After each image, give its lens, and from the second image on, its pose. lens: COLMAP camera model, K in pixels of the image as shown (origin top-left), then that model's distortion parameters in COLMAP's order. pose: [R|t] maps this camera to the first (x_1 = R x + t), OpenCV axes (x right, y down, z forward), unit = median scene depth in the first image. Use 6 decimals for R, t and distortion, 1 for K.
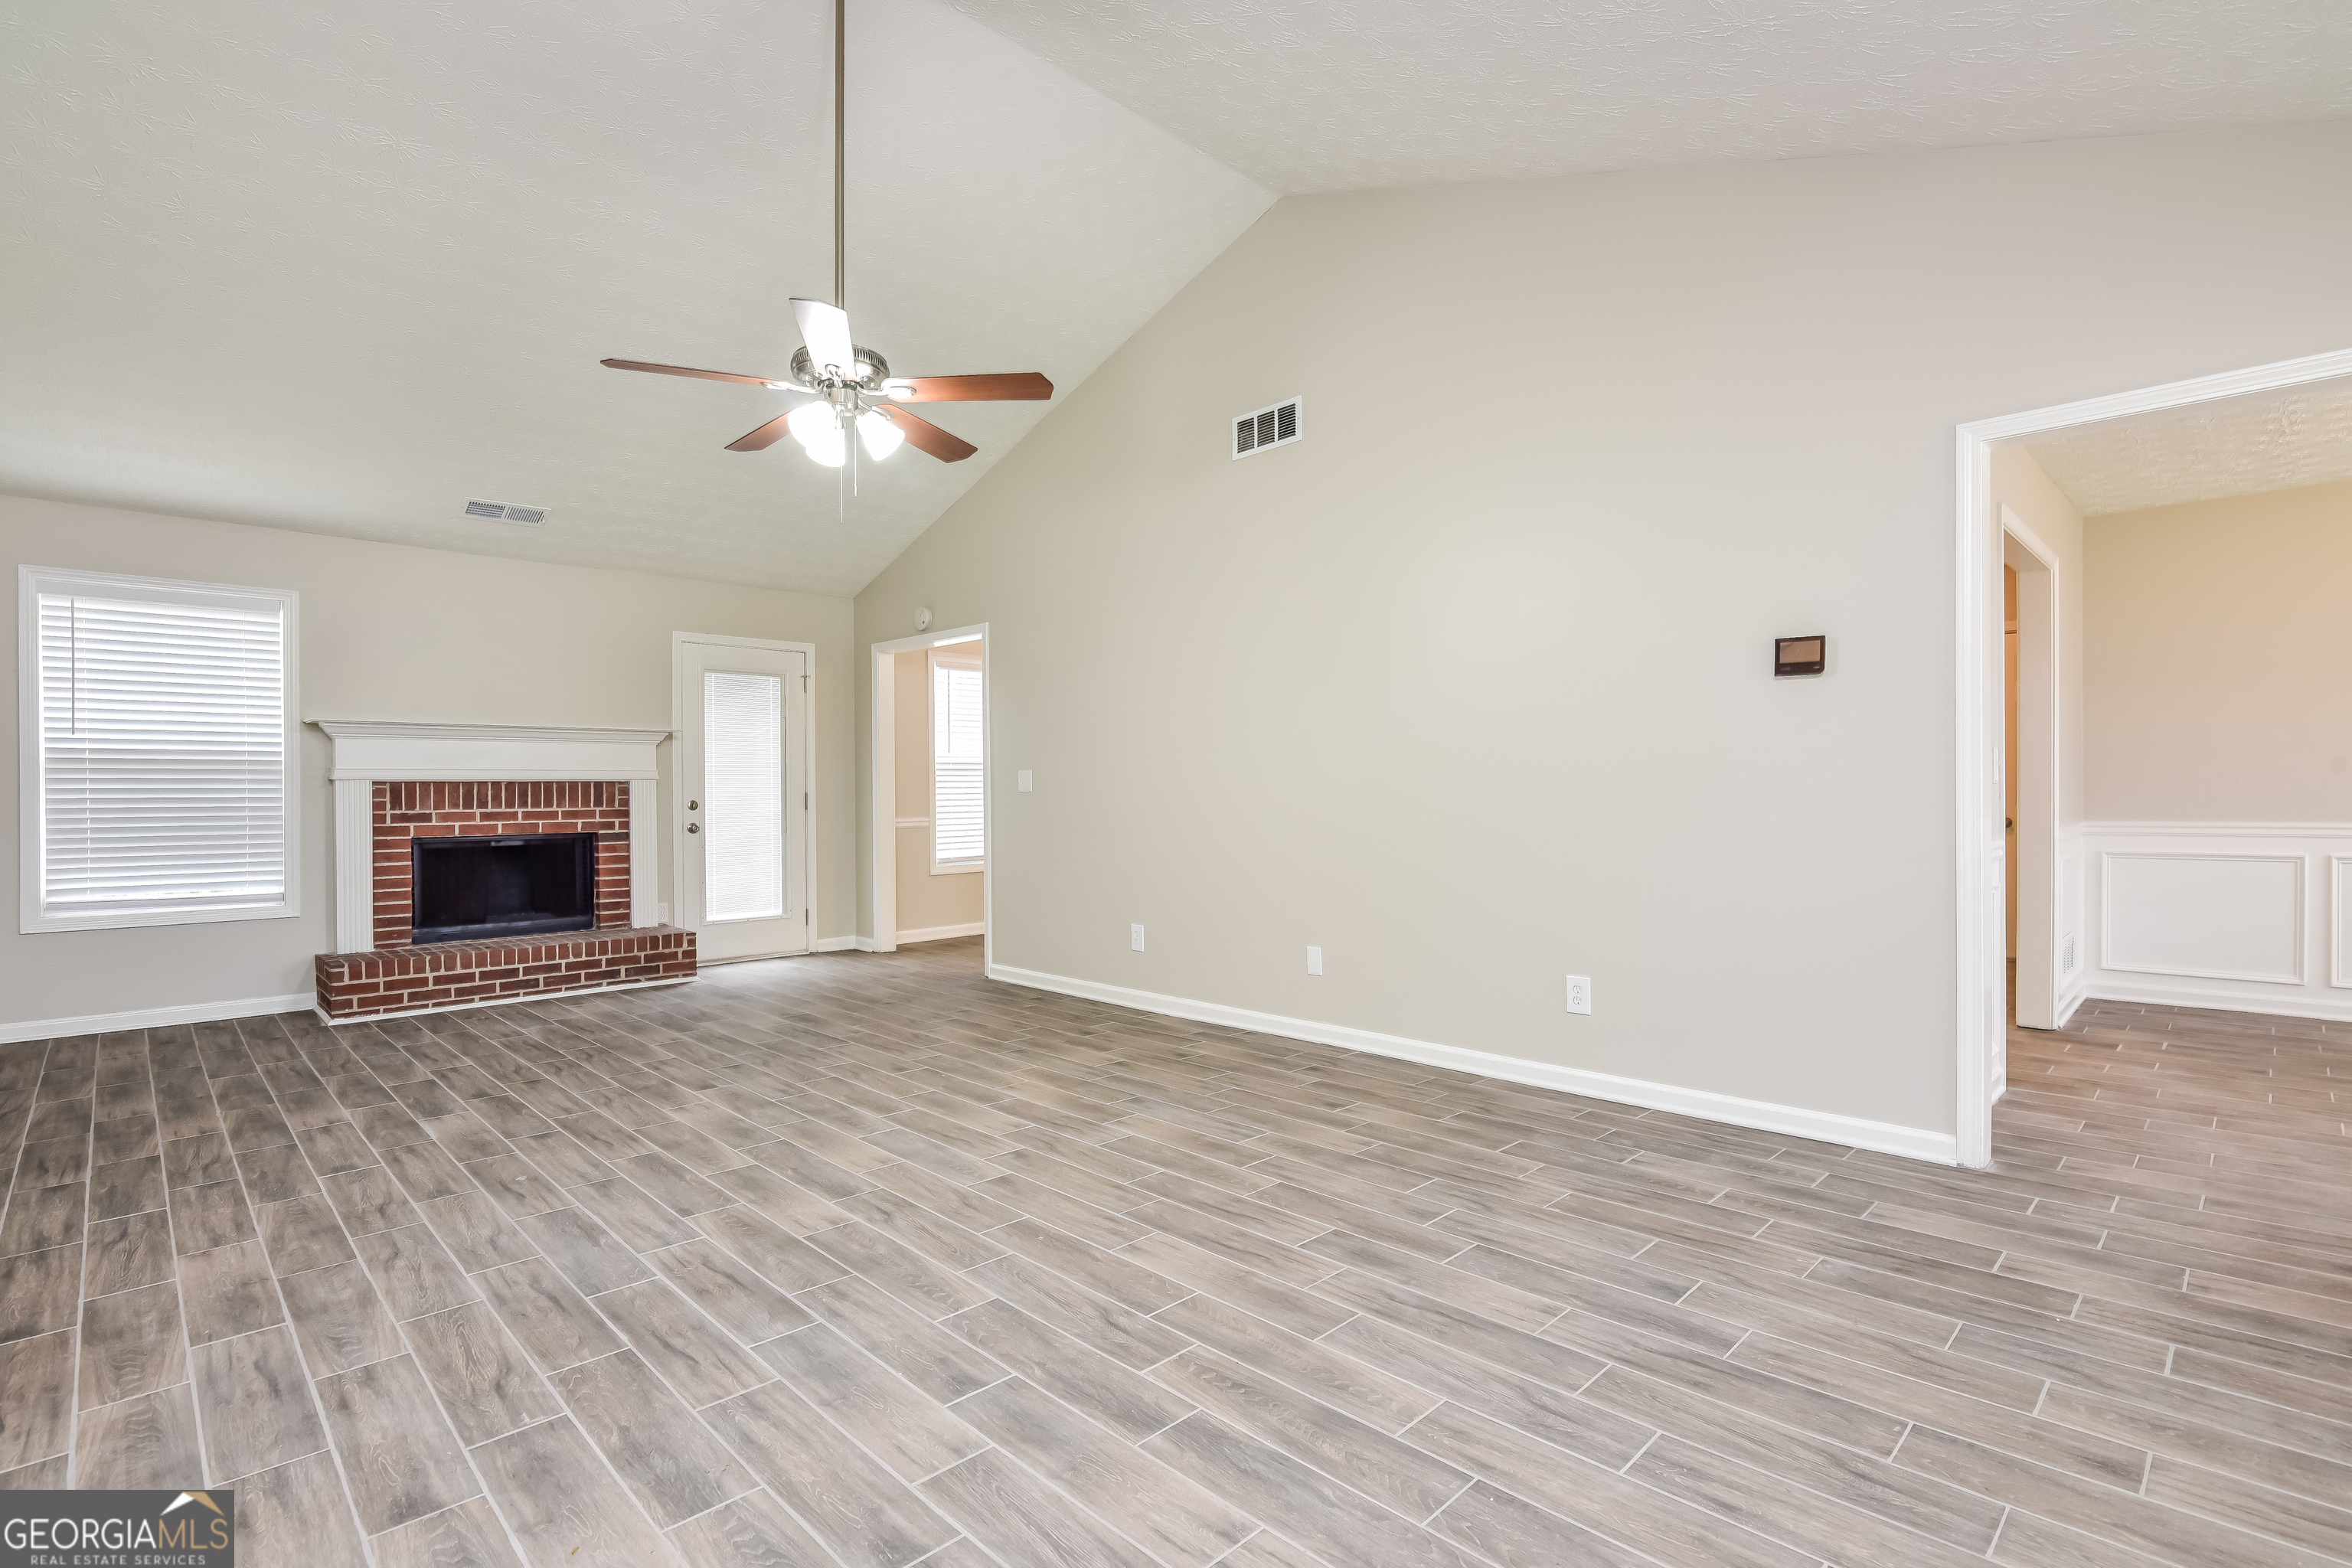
lens RADIAL K [[1089.0, 0, 1180.4], [0, 1089.0, 794.3], [0, 0, 1]] dist [-0.003372, -0.001517]
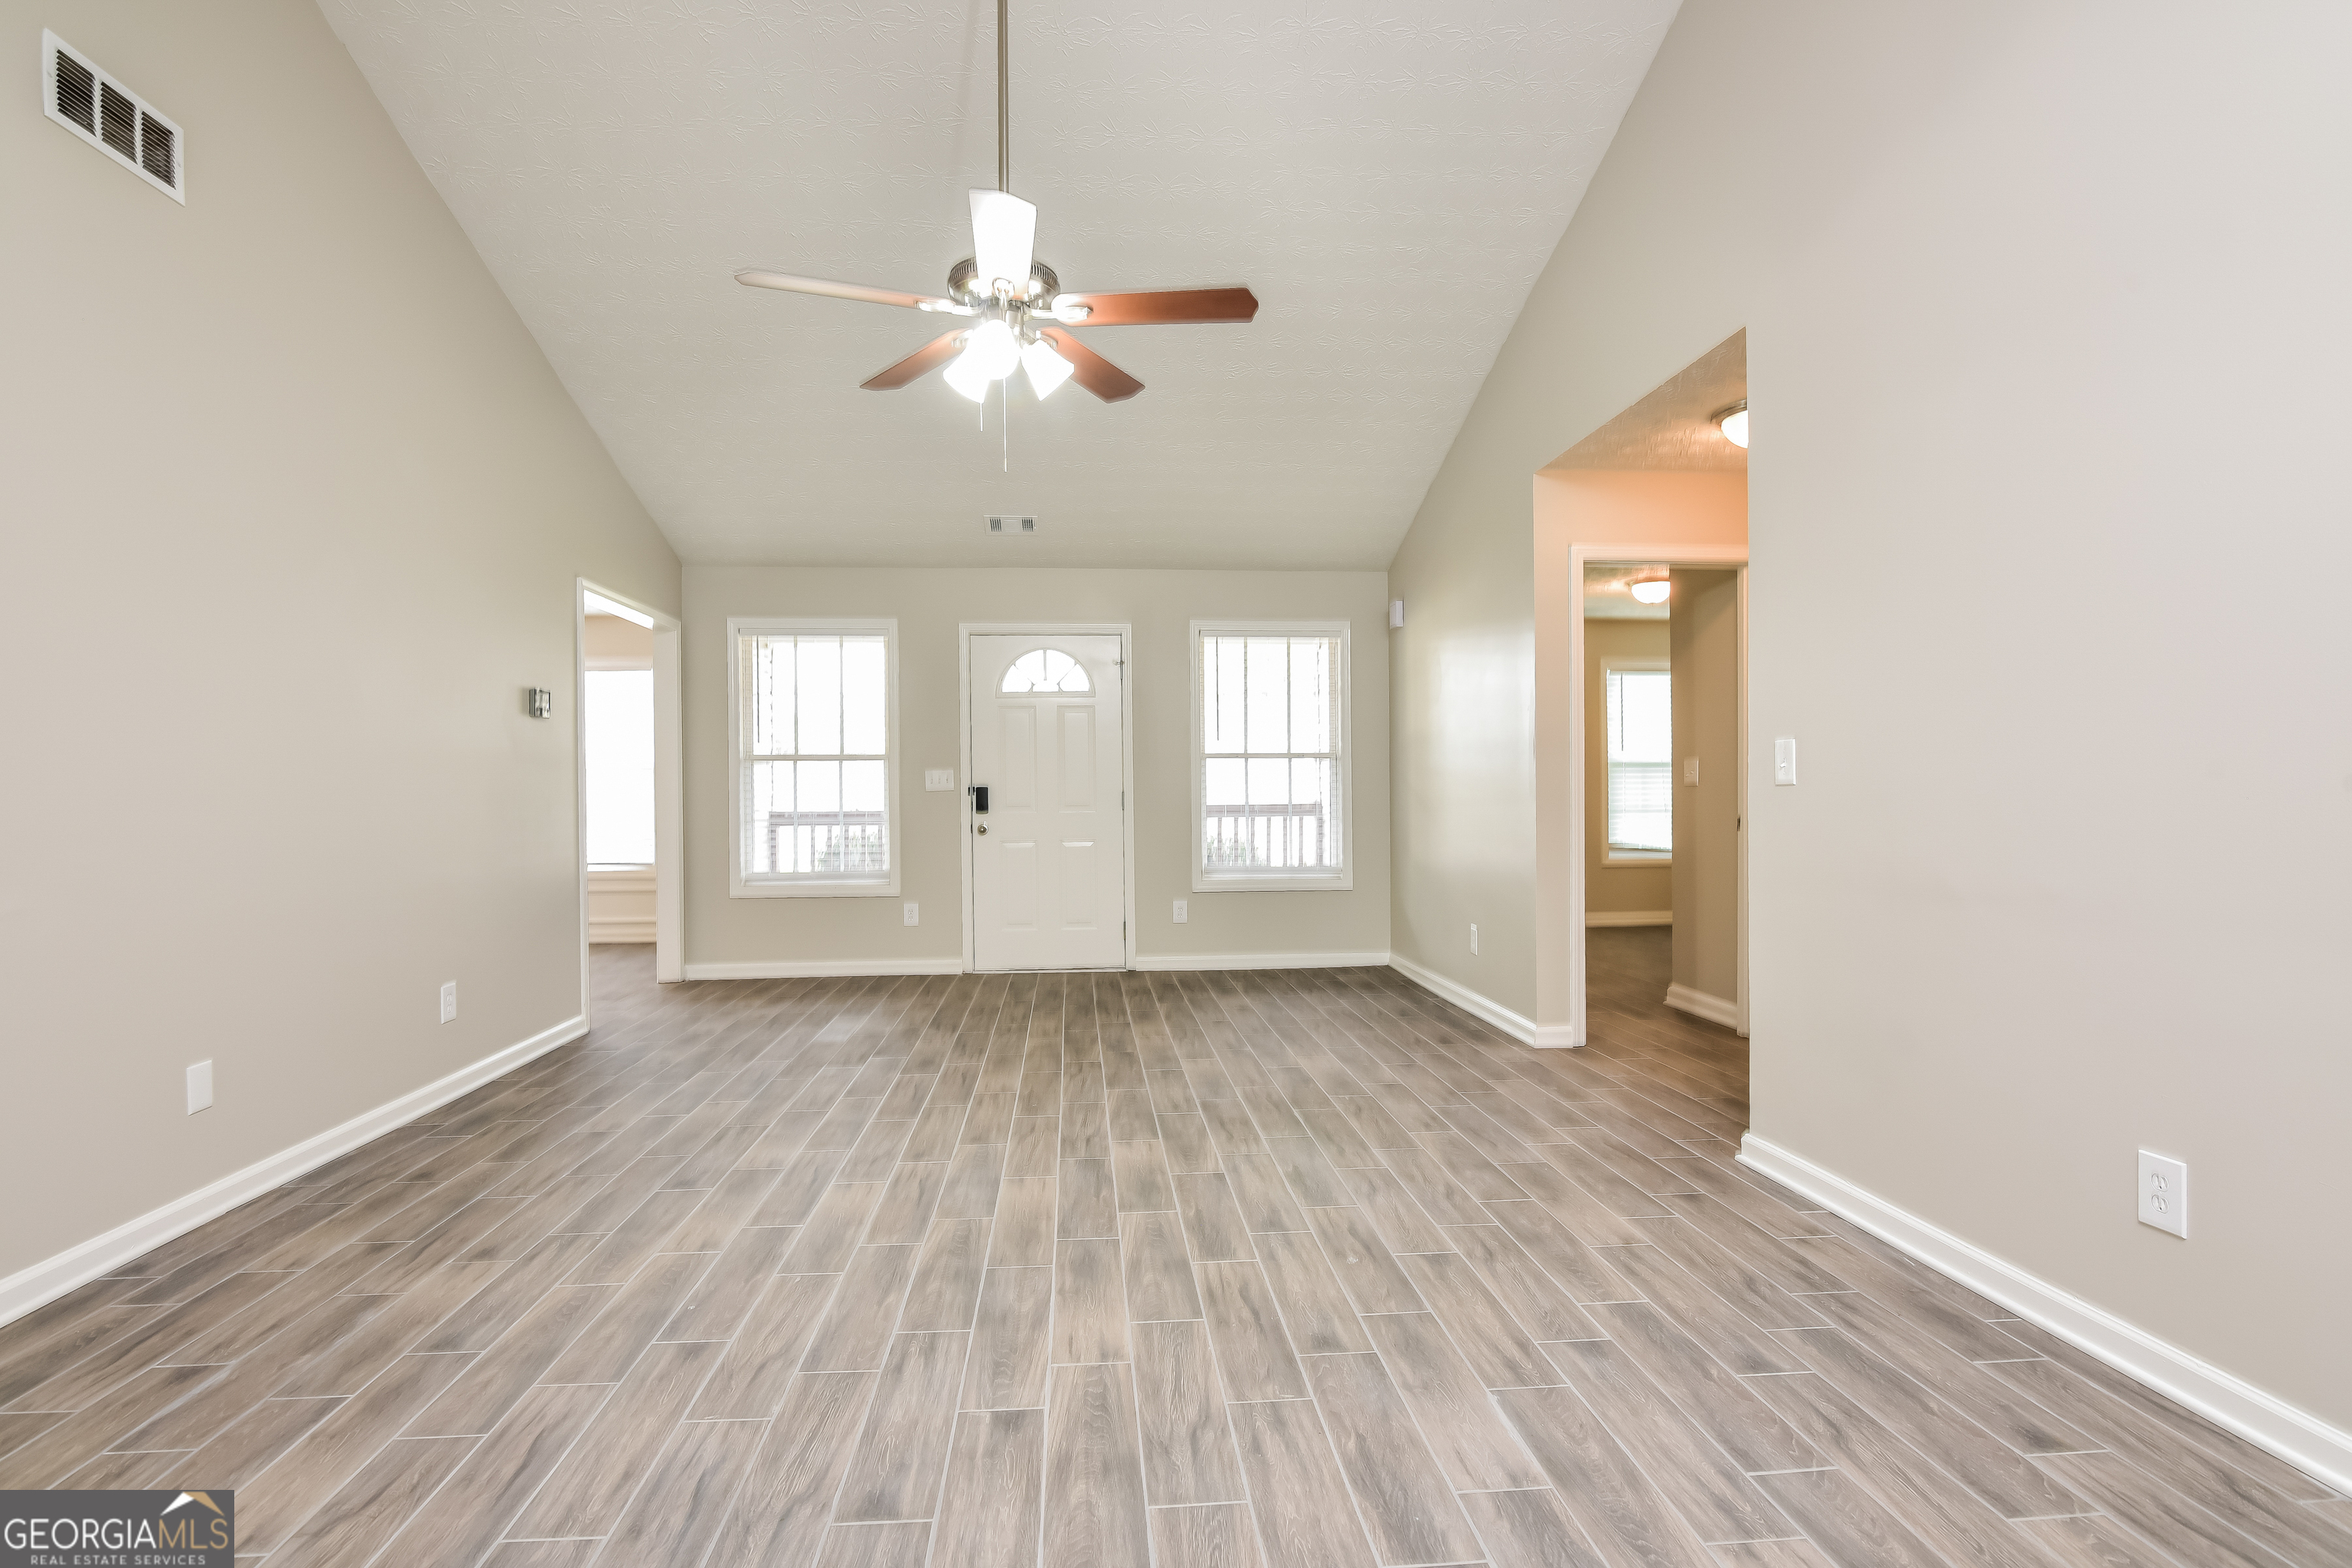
lens RADIAL K [[1089.0, 0, 1178.9], [0, 1089.0, 787.4], [0, 0, 1]] dist [-0.003372, -0.001517]
pose [[-0.769049, 0.018634, 0.638918, -1.028966], [0.018400, 0.999806, -0.007011, 0.003493], [-0.638925, 0.006364, -0.769243, 1.699694]]
